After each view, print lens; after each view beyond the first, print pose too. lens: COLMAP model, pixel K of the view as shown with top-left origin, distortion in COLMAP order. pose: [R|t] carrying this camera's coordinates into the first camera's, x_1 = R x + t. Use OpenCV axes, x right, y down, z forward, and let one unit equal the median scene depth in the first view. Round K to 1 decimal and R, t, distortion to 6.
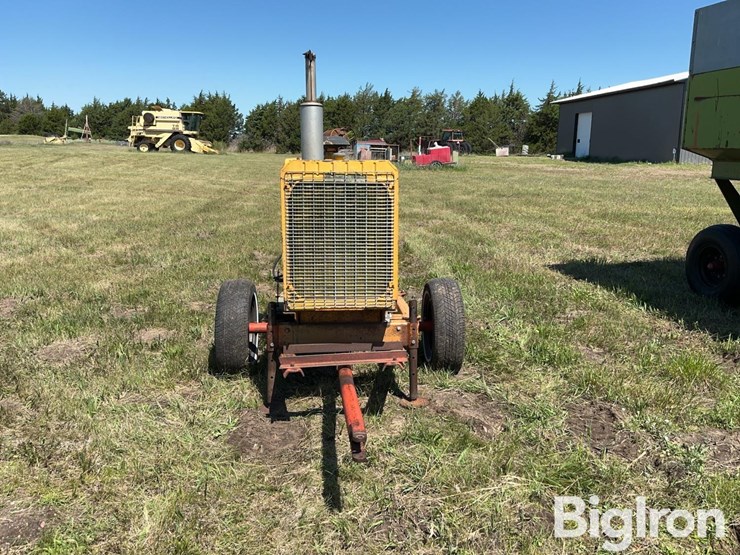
lens RADIAL K [[617.6, 0, 367.9], [0, 617.6, 280.3], [0, 0, 1]] dist [0.130467, -0.262083]
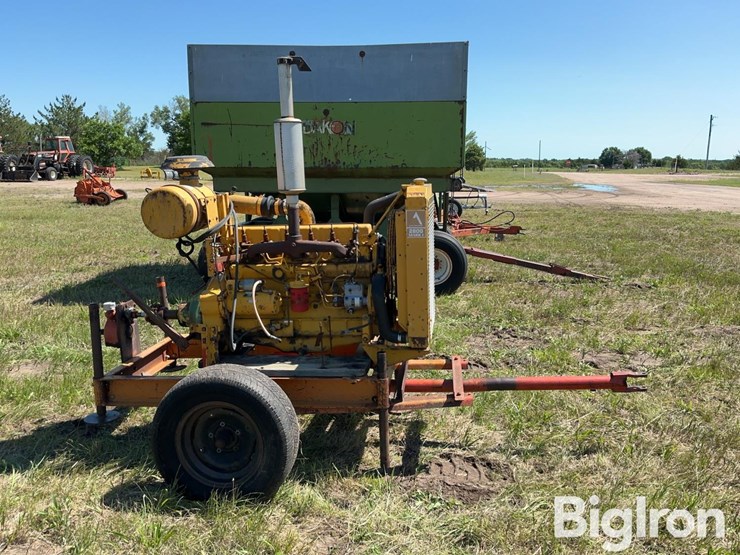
lens RADIAL K [[619.6, 0, 368.2], [0, 619.6, 279.1], [0, 0, 1]] dist [0.152064, -0.326699]
pose [[0.201795, -0.180127, 0.962722, -0.077133], [0.200490, 0.969726, 0.139413, -0.014844], [-0.958688, 0.164883, 0.231800, 0.063581]]
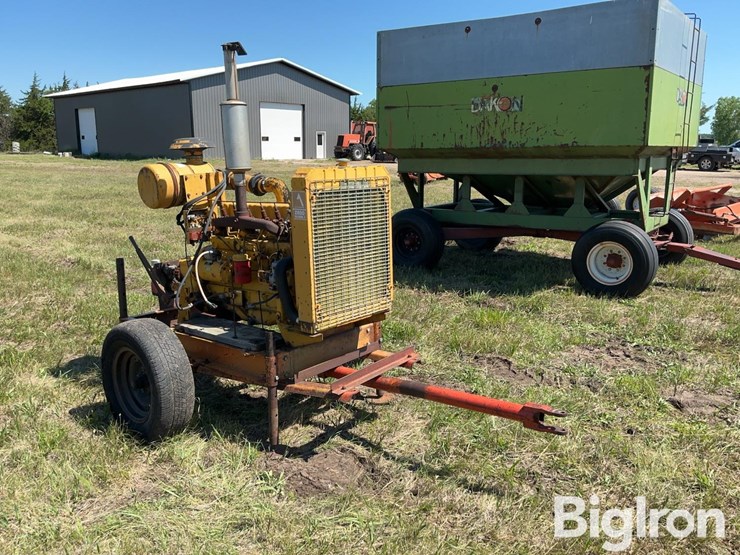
lens RADIAL K [[617.6, 0, 367.9], [0, 617.6, 280.3], [0, 0, 1]] dist [0.130467, -0.262083]
pose [[0.708337, -0.155471, 0.688540, -0.051423], [0.151474, 0.986198, 0.066853, -0.005719], [-0.689431, 0.056941, 0.722110, 0.021395]]
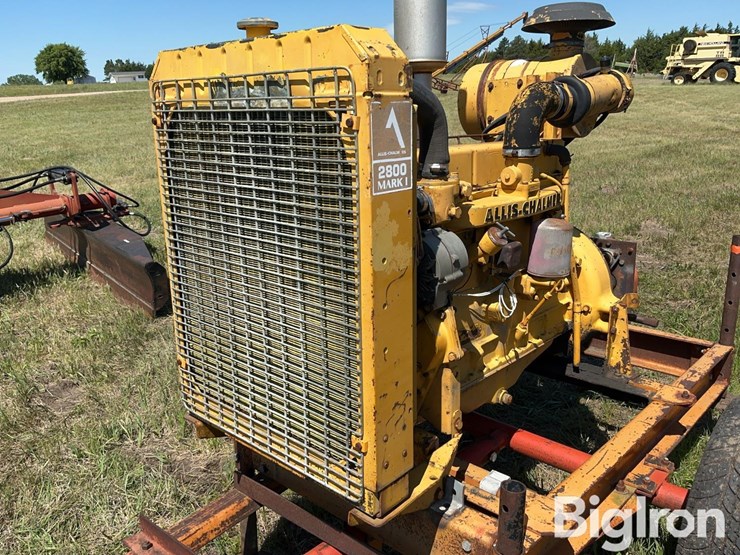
lens RADIAL K [[617.6, 0, 367.9], [0, 617.6, 280.3], [0, 0, 1]] dist [0.130467, -0.262083]
pose [[0.685165, 0.178027, -0.706297, 0.018682], [-0.109671, 0.983831, 0.141592, -0.008797], [0.720084, -0.019553, 0.693611, 0.058715]]
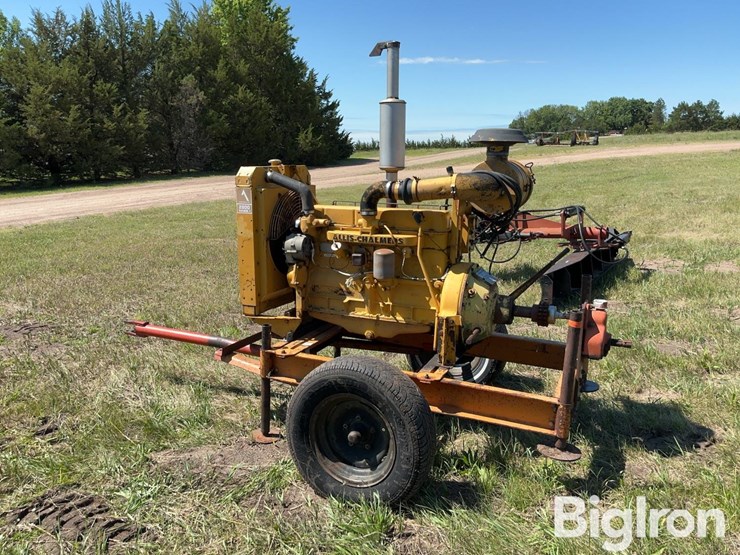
lens RADIAL K [[617.6, 0, 367.9], [0, 617.6, 280.3], [0, 0, 1]] dist [0.130467, -0.262083]
pose [[-0.482557, 0.173863, -0.858435, 0.060938], [-0.154349, 0.947881, 0.278744, -0.024080], [0.862157, 0.267008, -0.430571, 0.120528]]
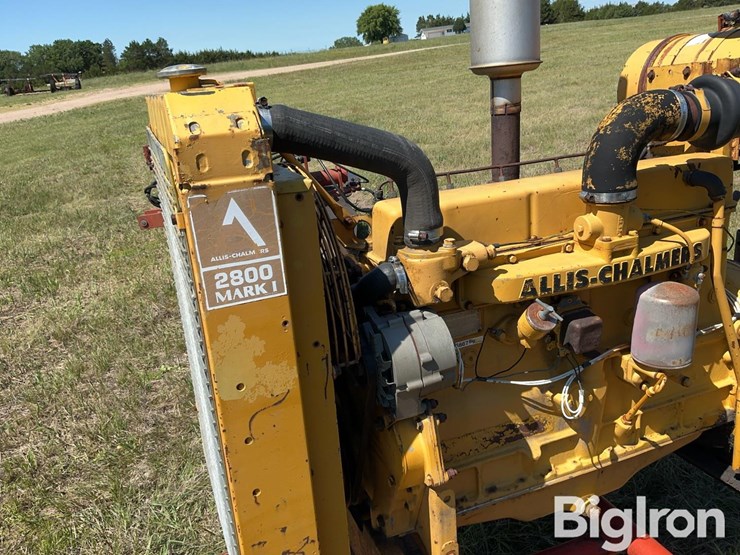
lens RADIAL K [[617.6, 0, 367.9], [0, 617.6, 280.3], [0, 0, 1]] dist [0.130467, -0.262083]
pose [[0.289698, 0.276050, -0.916445, 0.019422], [-0.088590, 0.961128, 0.261506, -0.014006], [0.953010, 0.005430, 0.302892, 0.072307]]
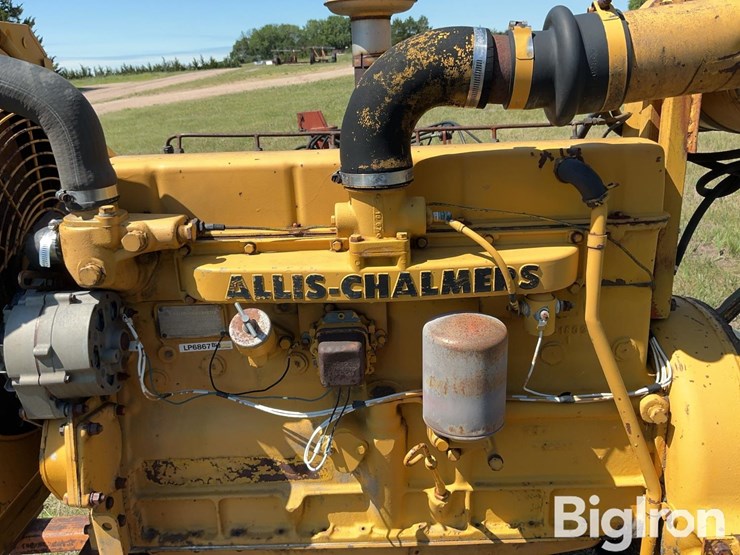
lens RADIAL K [[619.6, 0, 368.2], [0, 619.6, 279.1], [0, 0, 1]] dist [0.152064, -0.326699]
pose [[-0.087151, 0.315381, -0.944955, 0.016222], [-0.132425, 0.936478, 0.324765, -0.014605], [0.987354, 0.153440, -0.039851, 0.089199]]
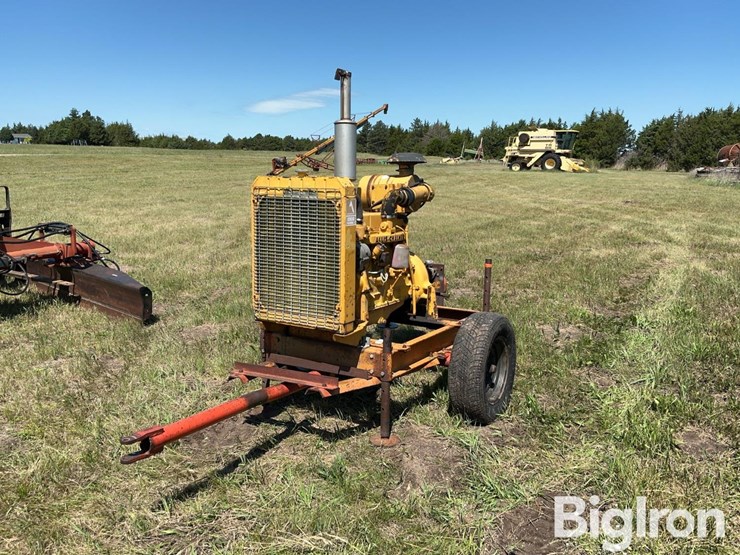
lens RADIAL K [[619.6, 0, 368.2], [0, 619.6, 279.1], [0, 0, 1]] dist [0.152064, -0.326699]
pose [[0.819743, 0.100838, -0.563784, 0.045522], [-0.118660, 0.992922, 0.005062, -0.003412], [0.560304, 0.062749, 0.825907, 0.017555]]
